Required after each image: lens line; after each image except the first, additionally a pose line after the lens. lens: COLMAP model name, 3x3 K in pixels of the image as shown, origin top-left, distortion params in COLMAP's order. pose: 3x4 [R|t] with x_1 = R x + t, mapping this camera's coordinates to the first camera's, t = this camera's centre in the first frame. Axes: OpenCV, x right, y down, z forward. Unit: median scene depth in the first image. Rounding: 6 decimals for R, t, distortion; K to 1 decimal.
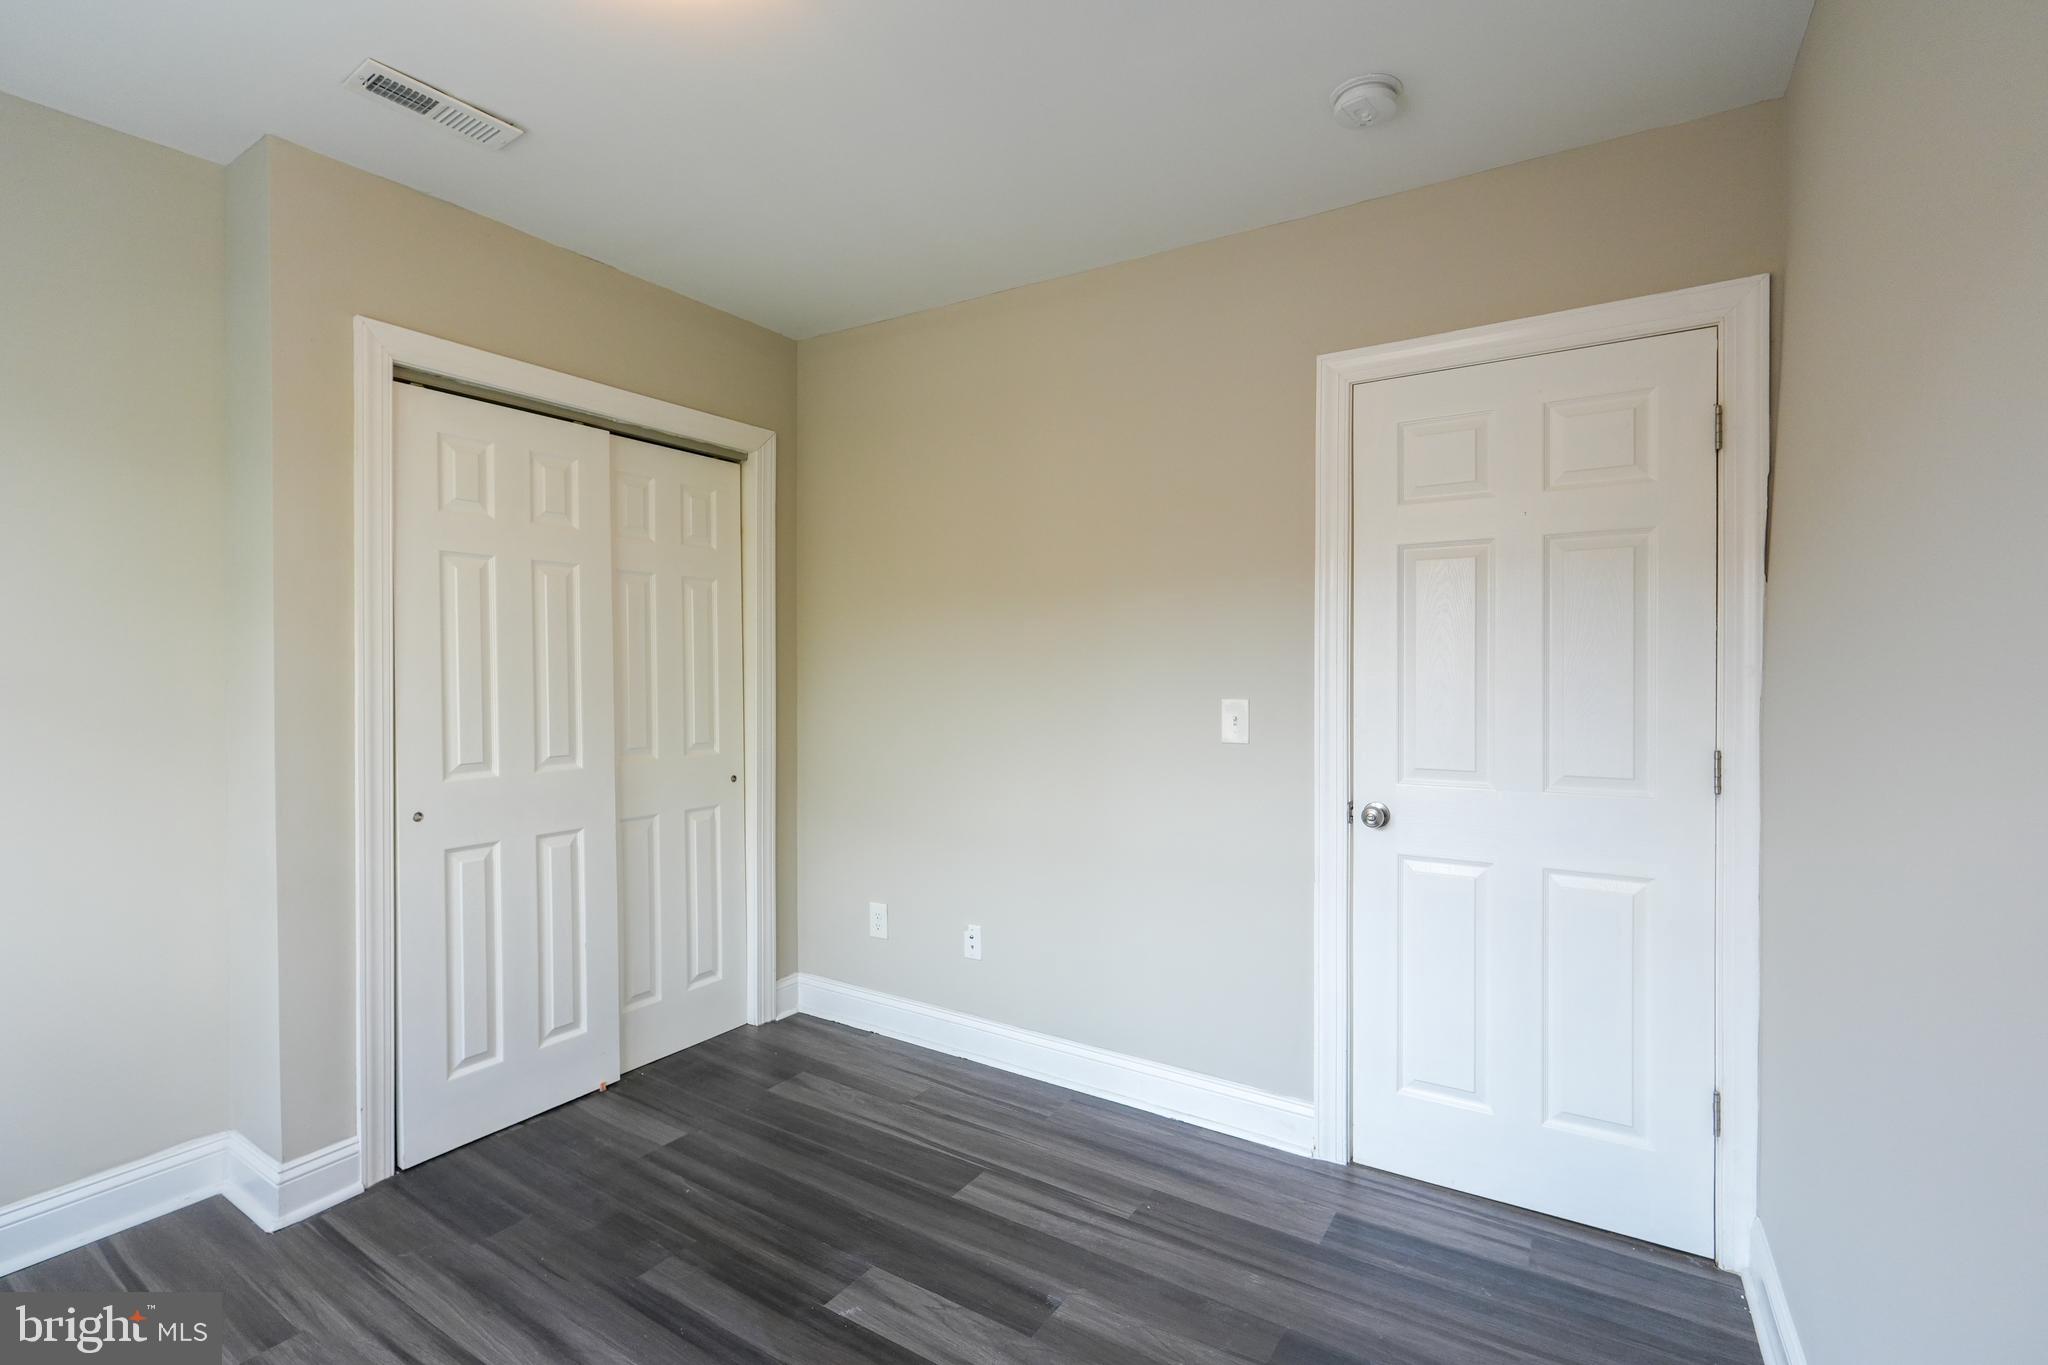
lens RADIAL K [[942.5, 0, 1024.0], [0, 942.5, 682.5], [0, 0, 1]] dist [0.000926, 0.000431]
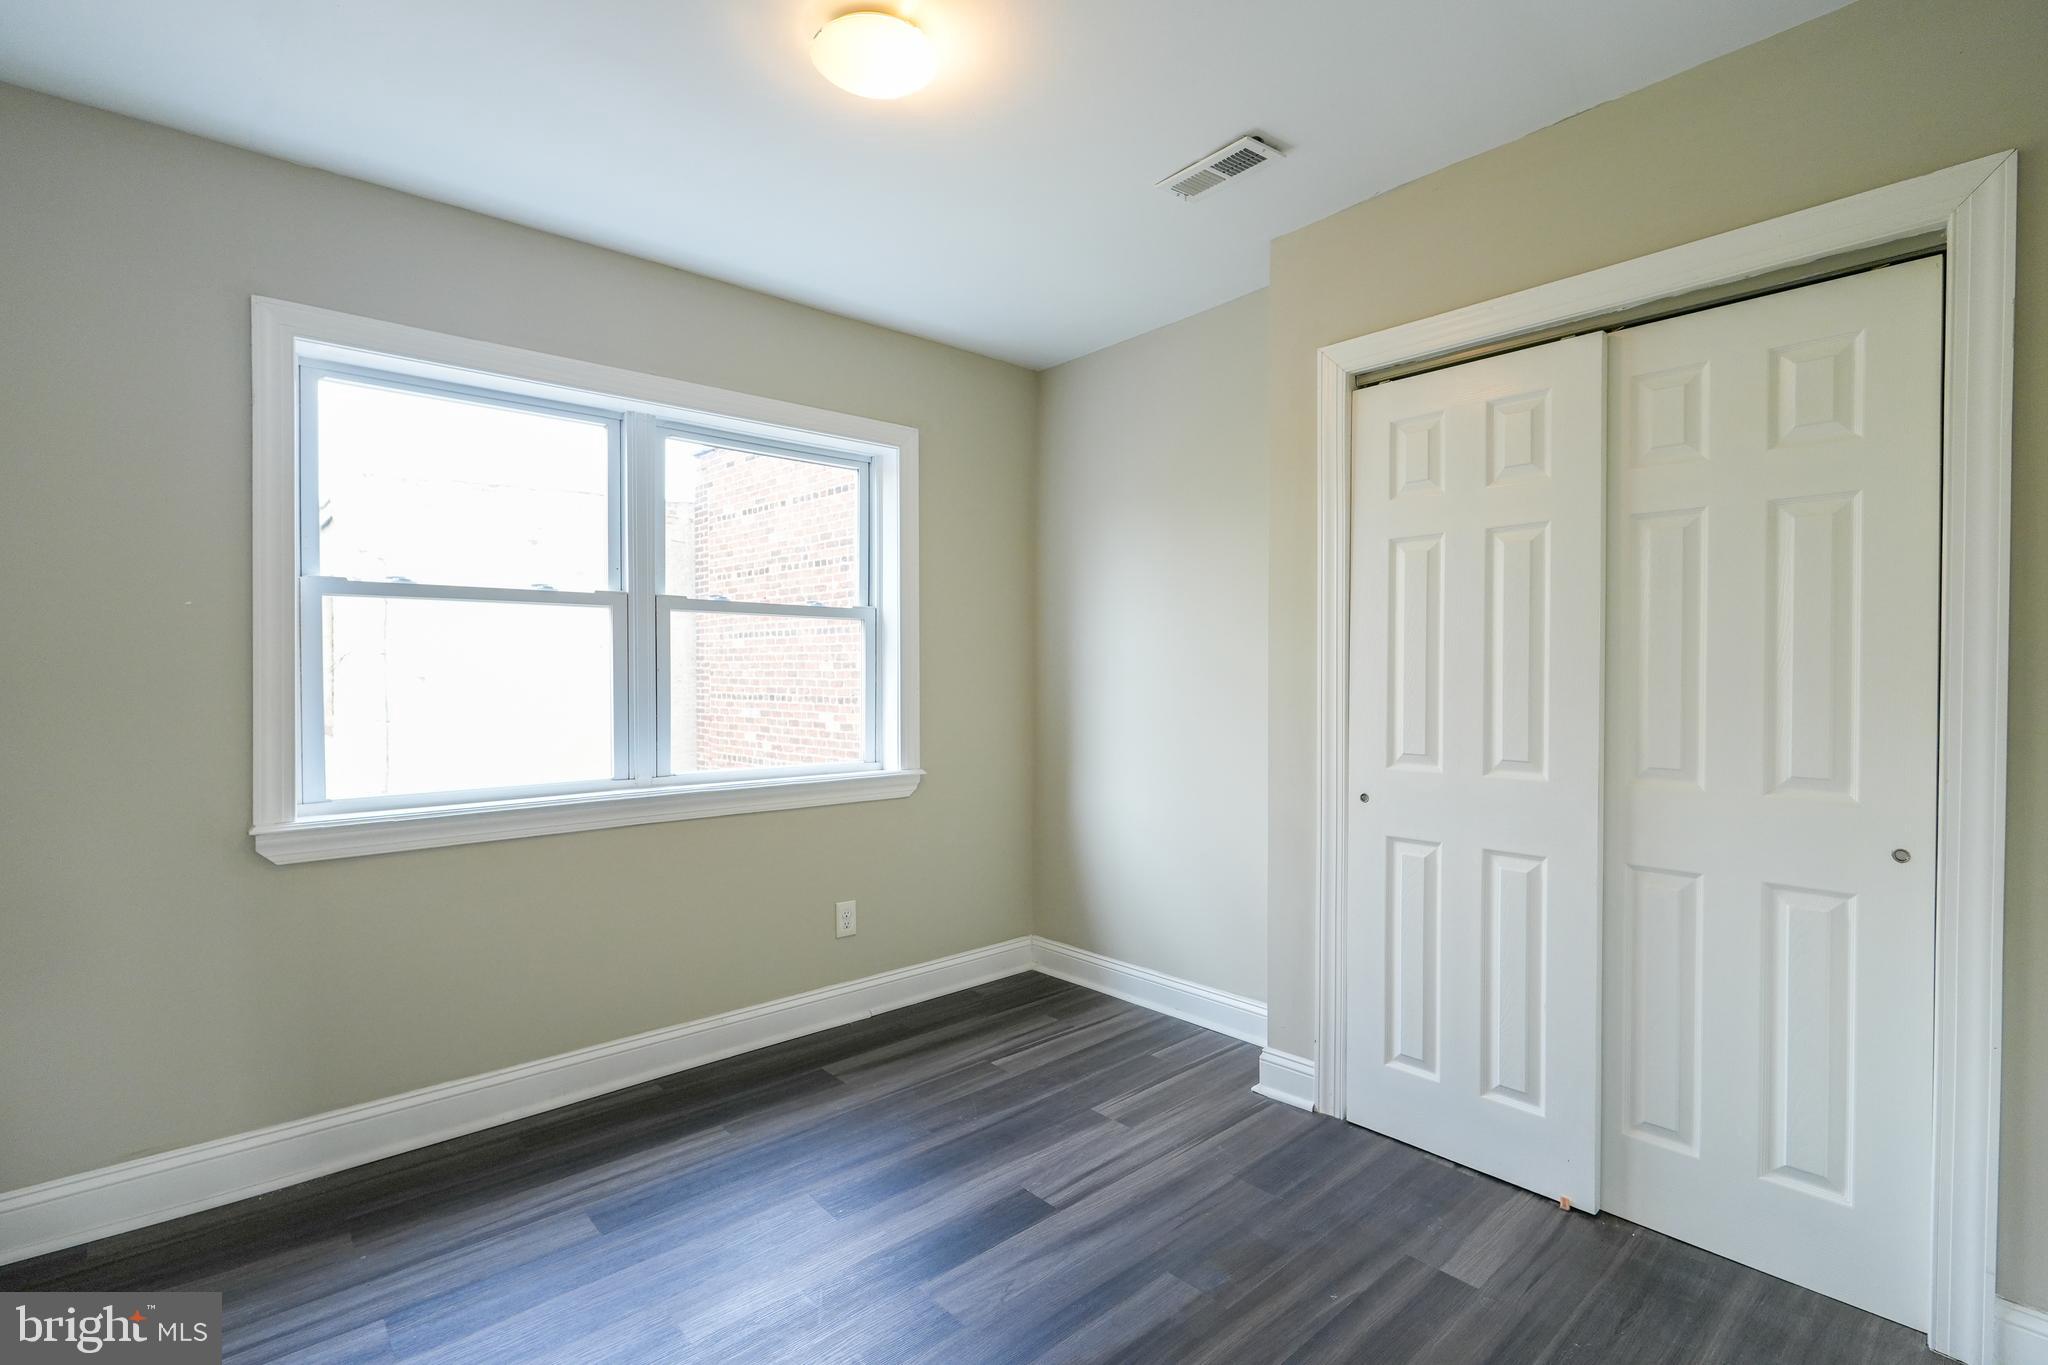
lens RADIAL K [[959.0, 0, 1019.7], [0, 959.0, 678.6], [0, 0, 1]] dist [0.000834, 0.000190]
pose [[-0.276434, 0.018206, -0.960860, 0.477176], [-0.005495, 0.999774, 0.020524, -0.010007], [0.961017, 0.010954, -0.276272, 0.906447]]
